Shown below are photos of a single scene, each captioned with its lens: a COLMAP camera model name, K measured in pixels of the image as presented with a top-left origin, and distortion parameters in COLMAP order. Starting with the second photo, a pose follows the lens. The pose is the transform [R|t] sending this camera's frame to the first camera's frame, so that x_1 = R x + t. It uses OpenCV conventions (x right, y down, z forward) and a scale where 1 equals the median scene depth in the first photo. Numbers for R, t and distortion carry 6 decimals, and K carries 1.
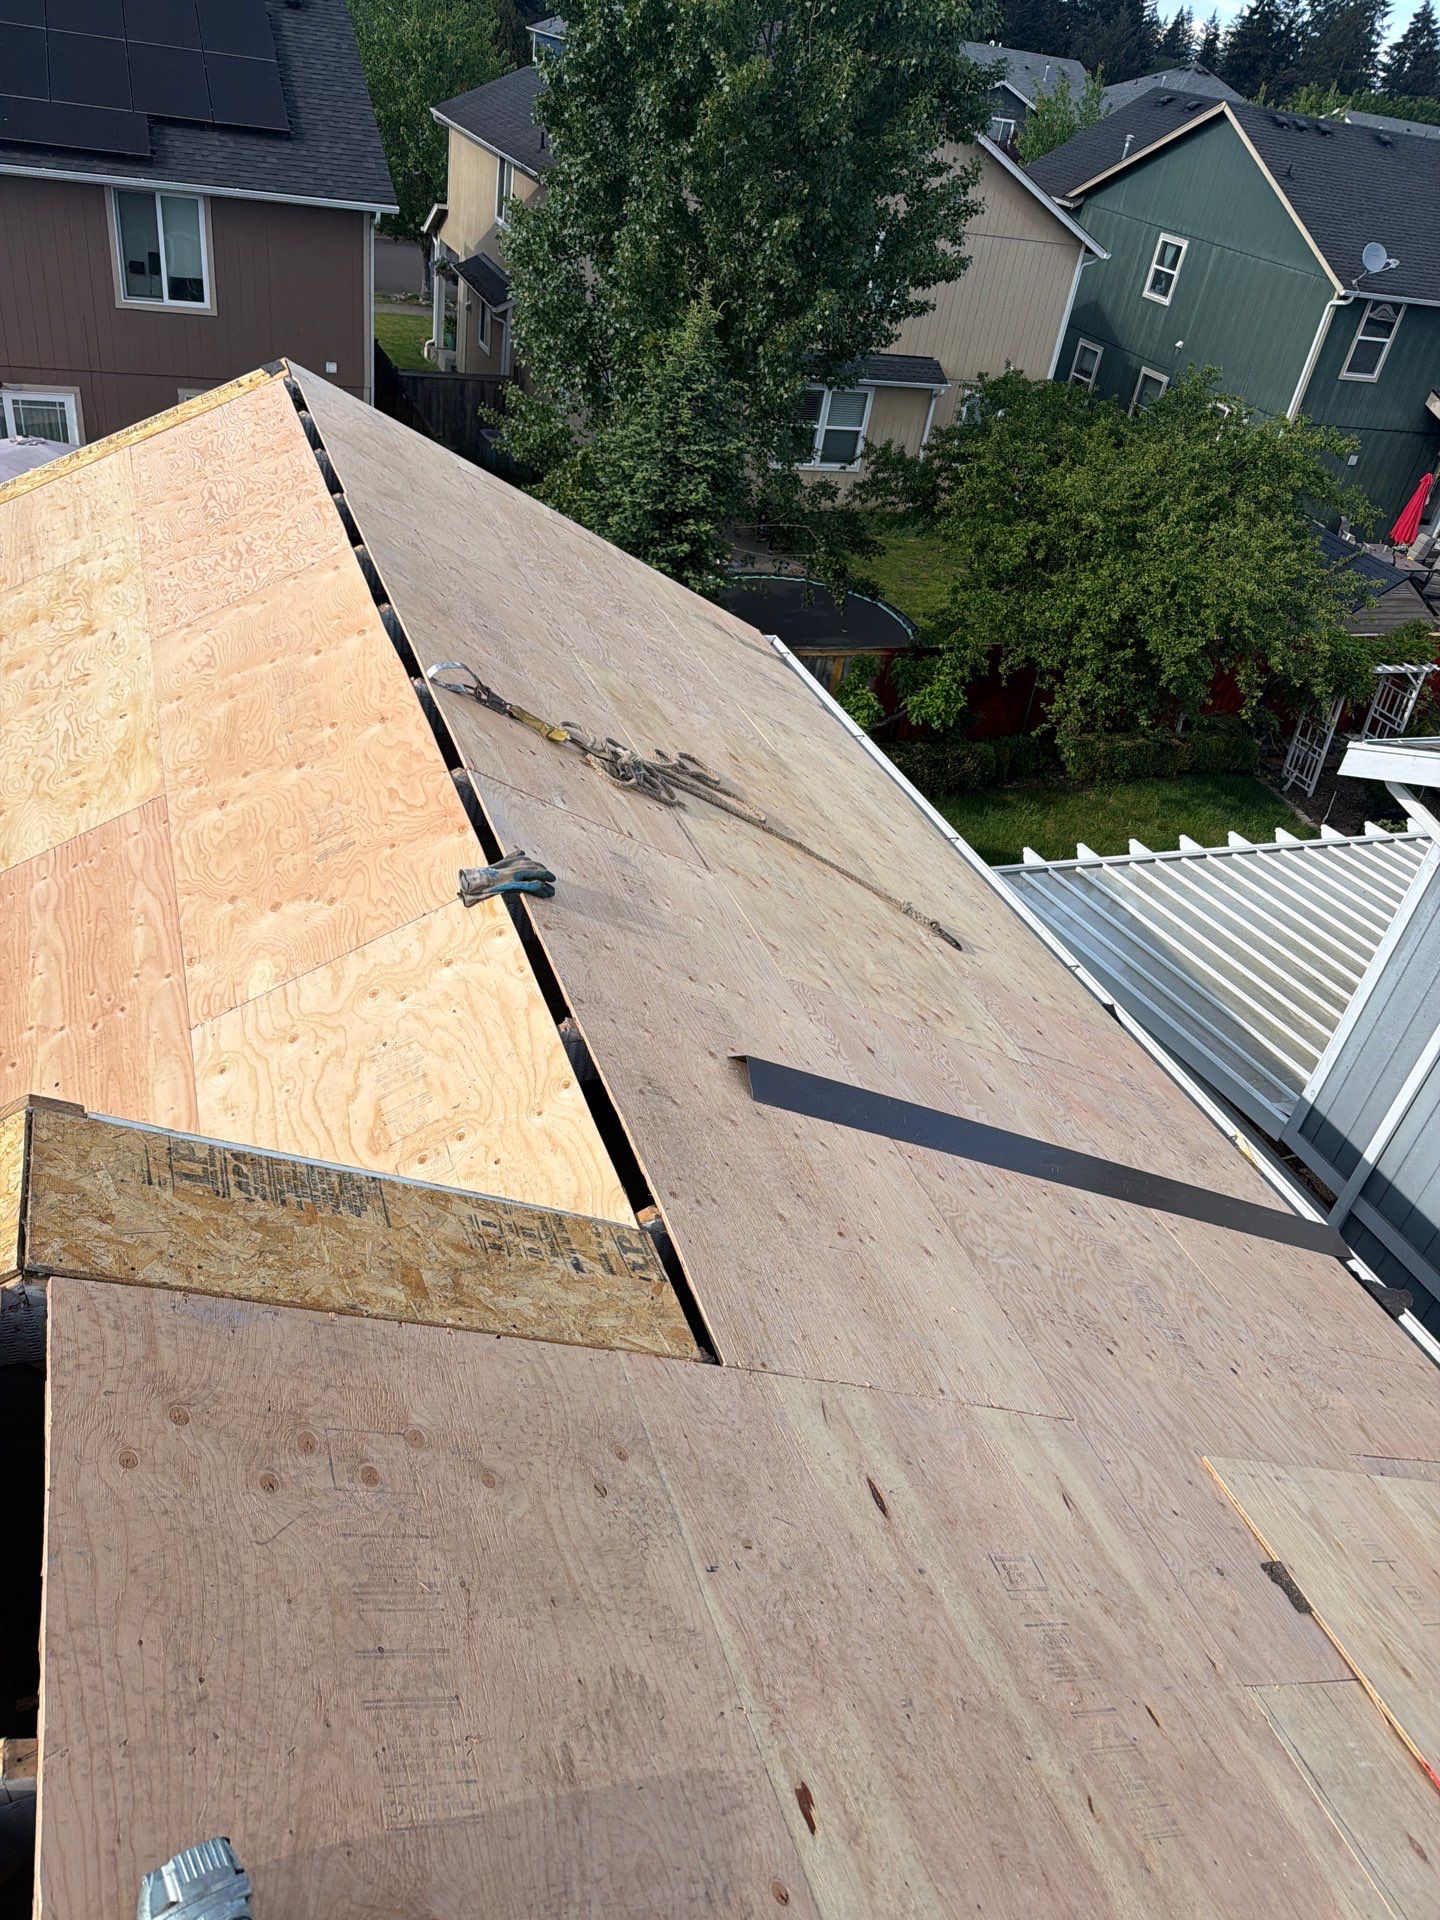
lens RADIAL K [[1329.0, 0, 721.3], [0, 1329.0, 956.9], [0, 0, 1]] dist [0.011862, -0.030693]
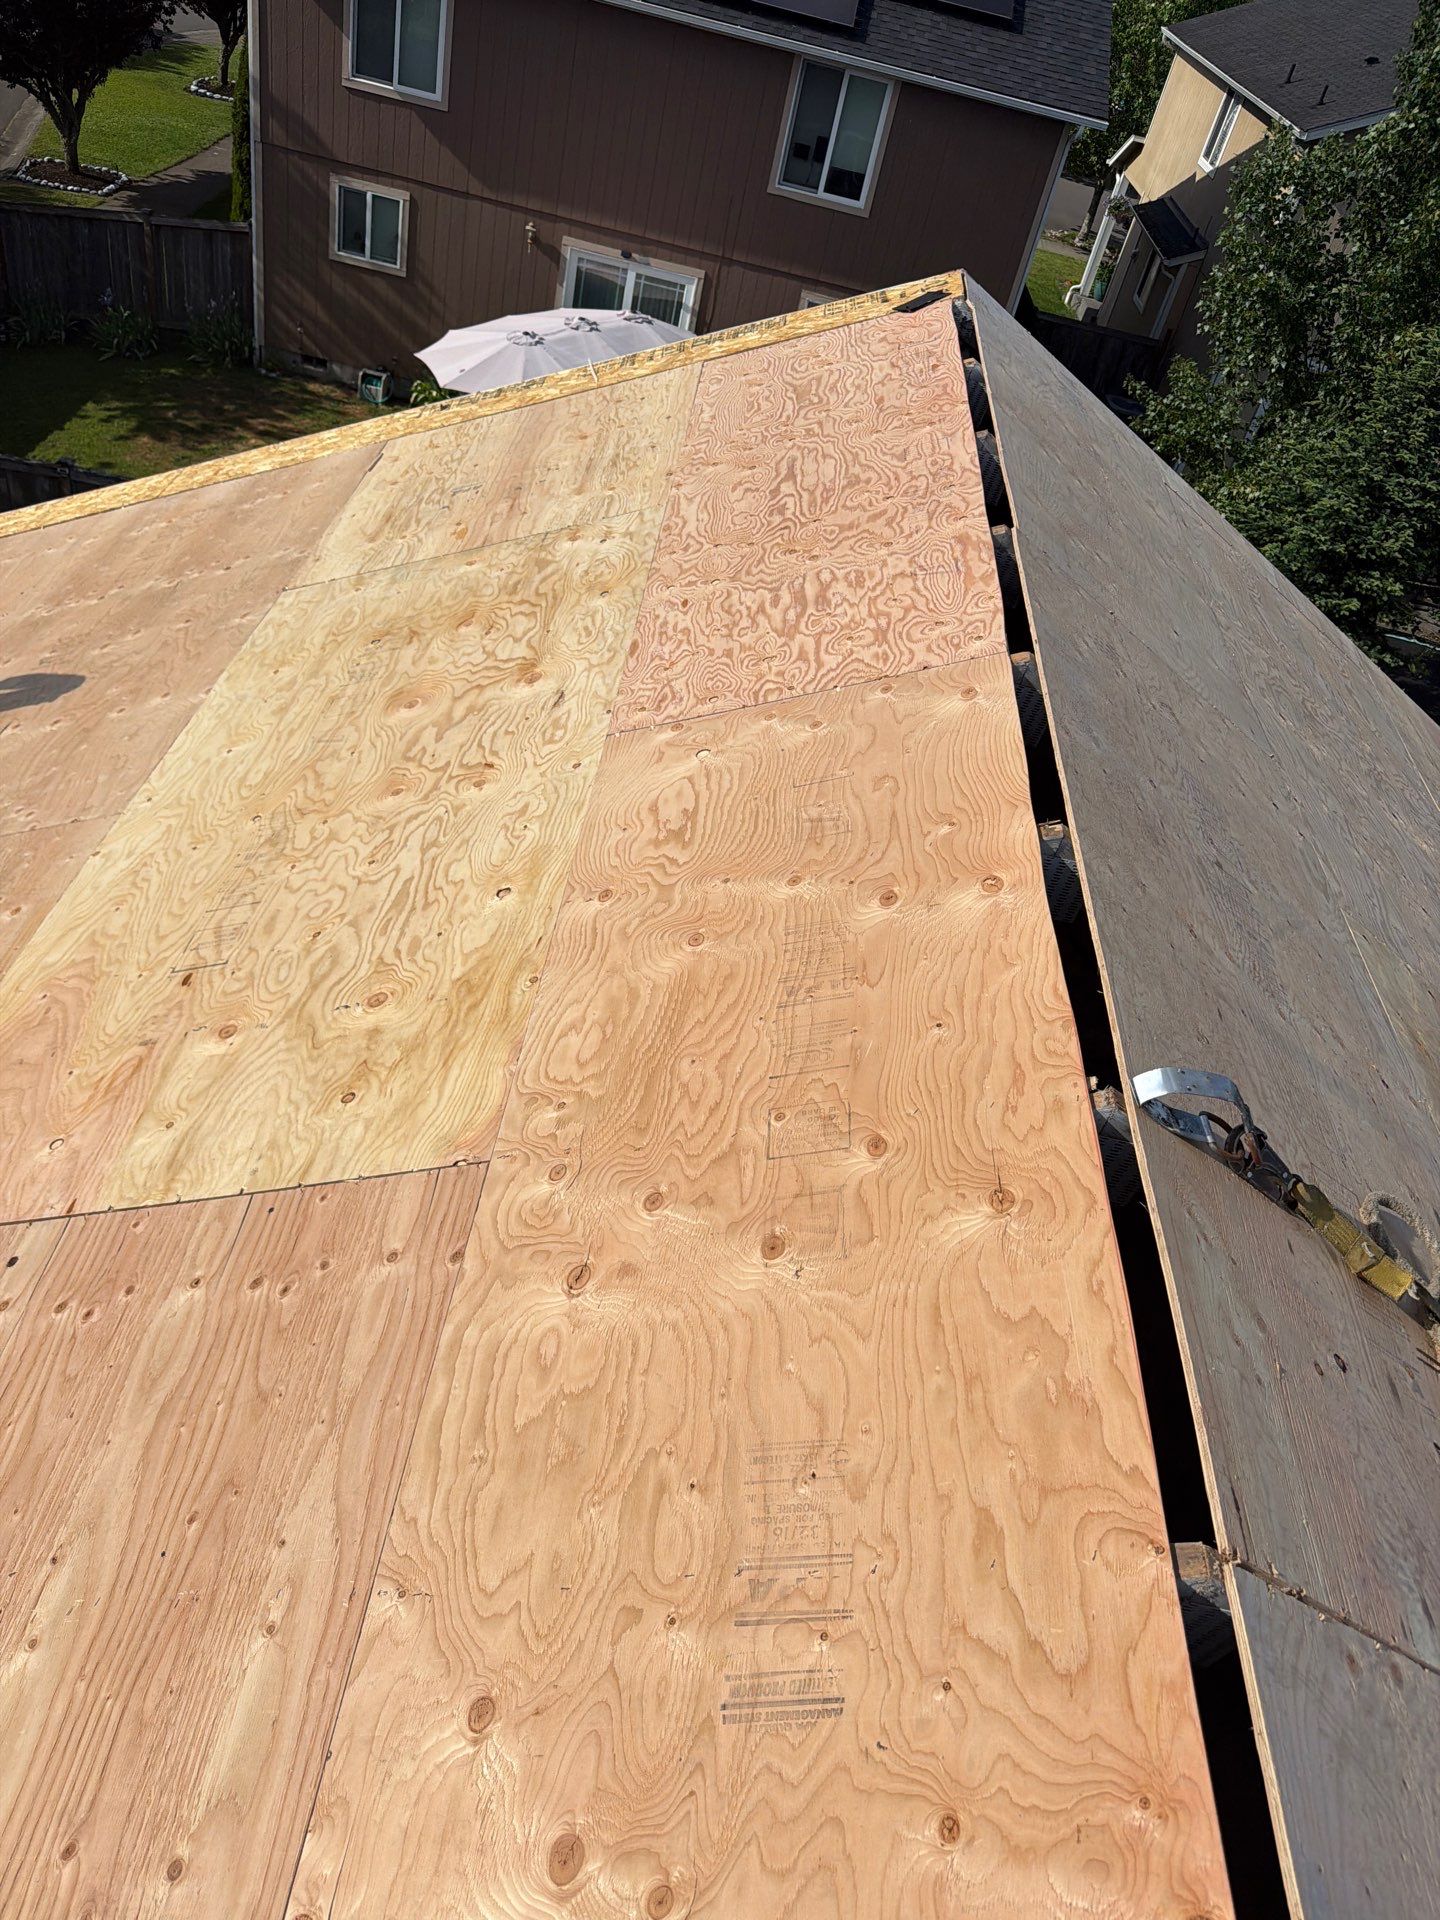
lens RADIAL K [[1329.0, 0, 726.3], [0, 1329.0, 946.5], [0, 0, 1]] dist [0.011862, -0.030693]
pose [[0.904364, 0.307899, -0.295508, -0.162990], [-0.299181, 0.951206, 0.075488, -0.177093], [0.304331, 0.020142, 0.952353, 0.414255]]
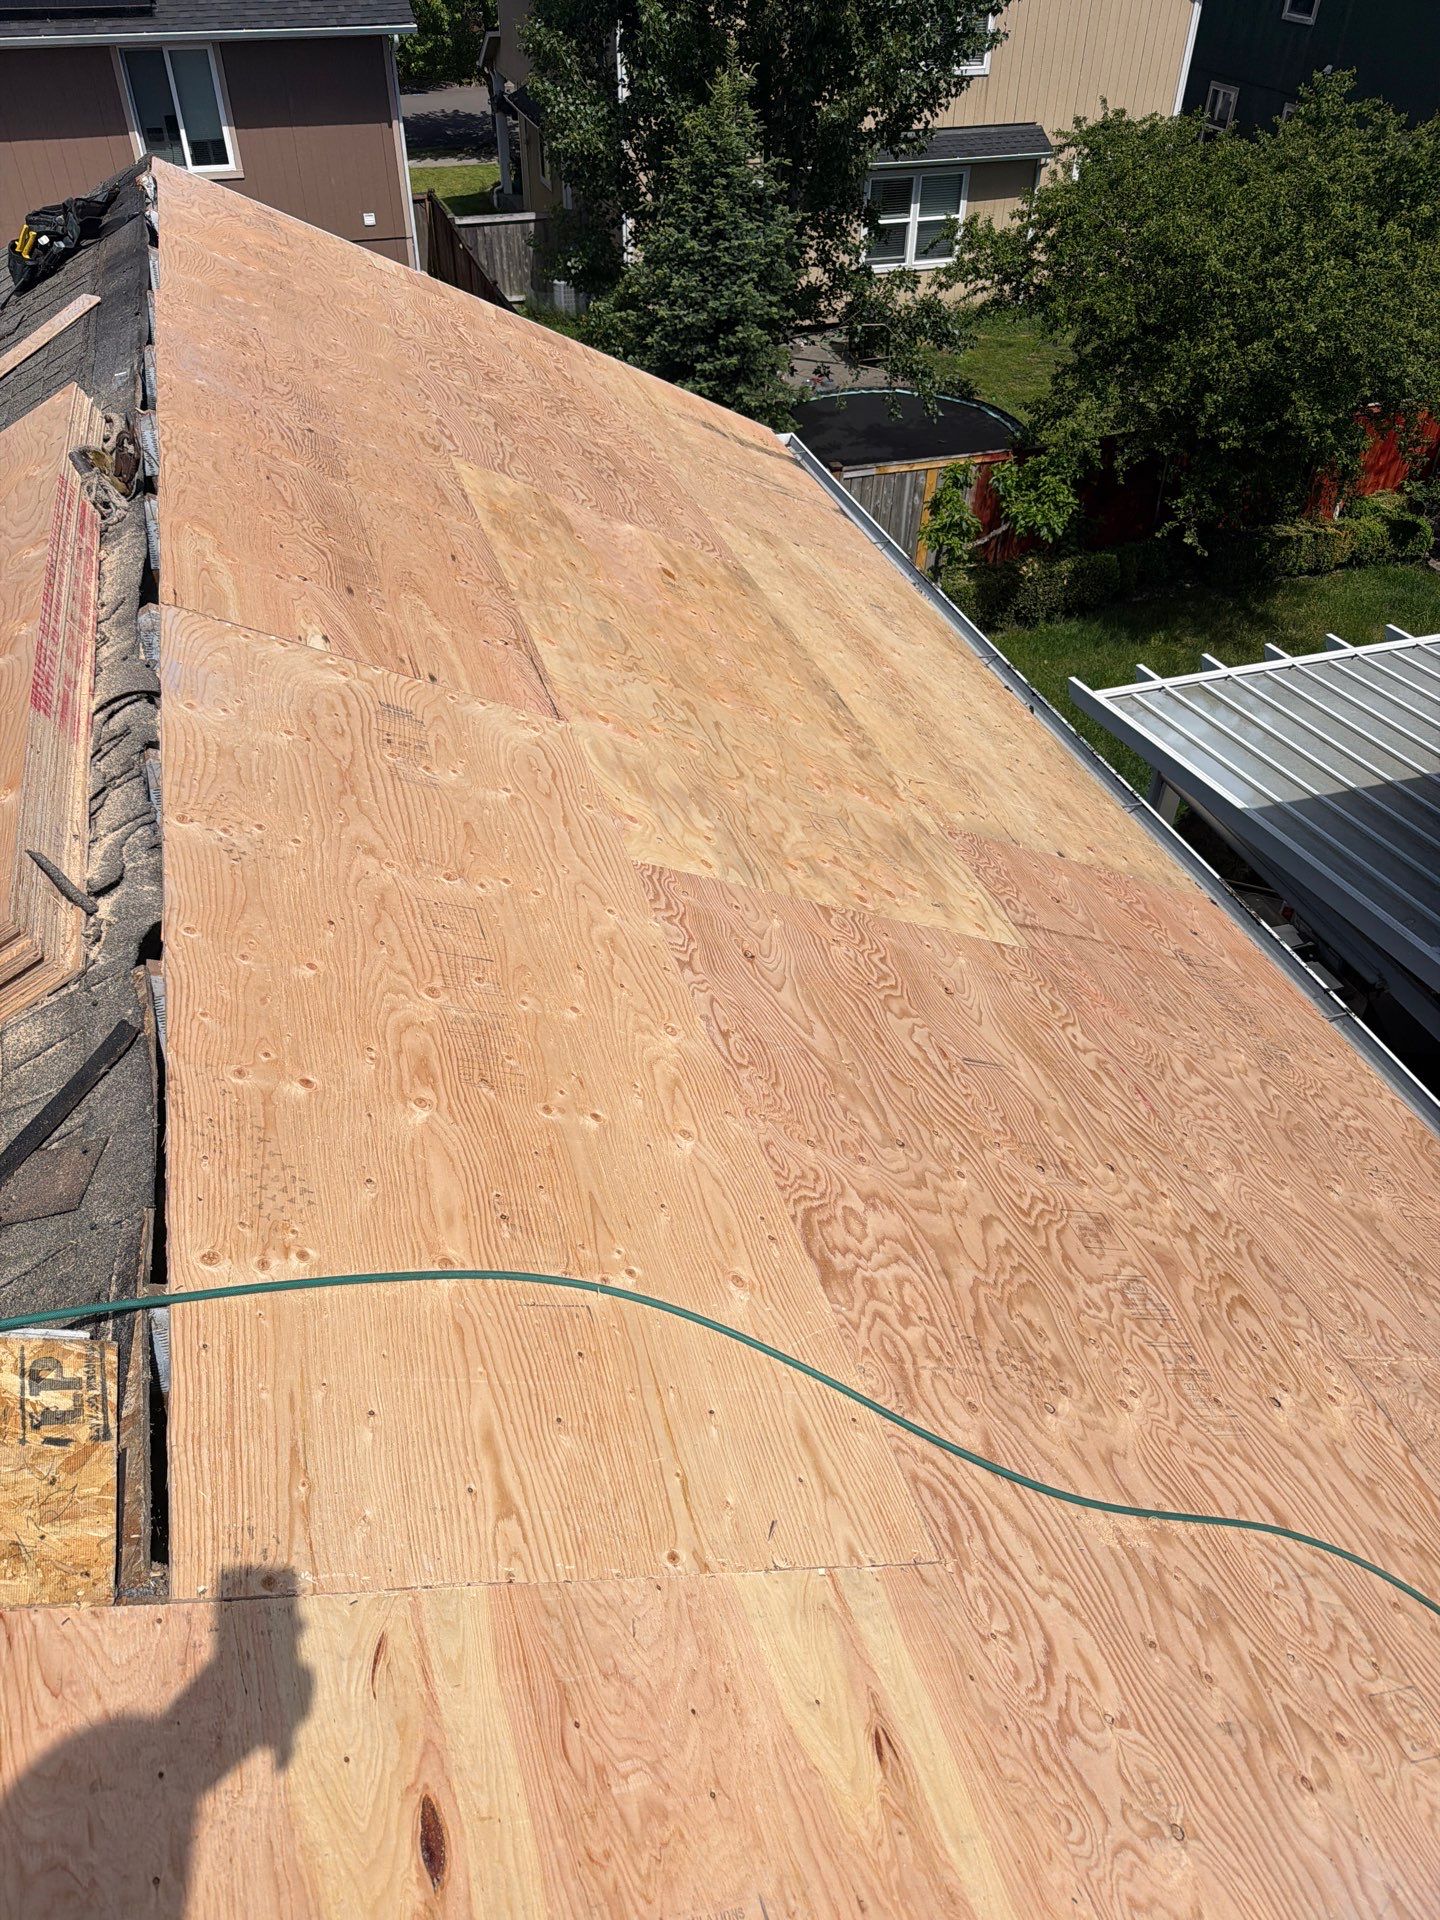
lens RADIAL K [[1329.0, 0, 710.0], [0, 1329.0, 953.9], [0, 0, 1]] dist [0.011862, -0.030693]
pose [[0.988764, -0.064337, -0.134929, 0.123759], [0.077442, 0.992533, 0.094237, 0.000642], [0.127859, -0.103627, 0.986364, 0.192236]]
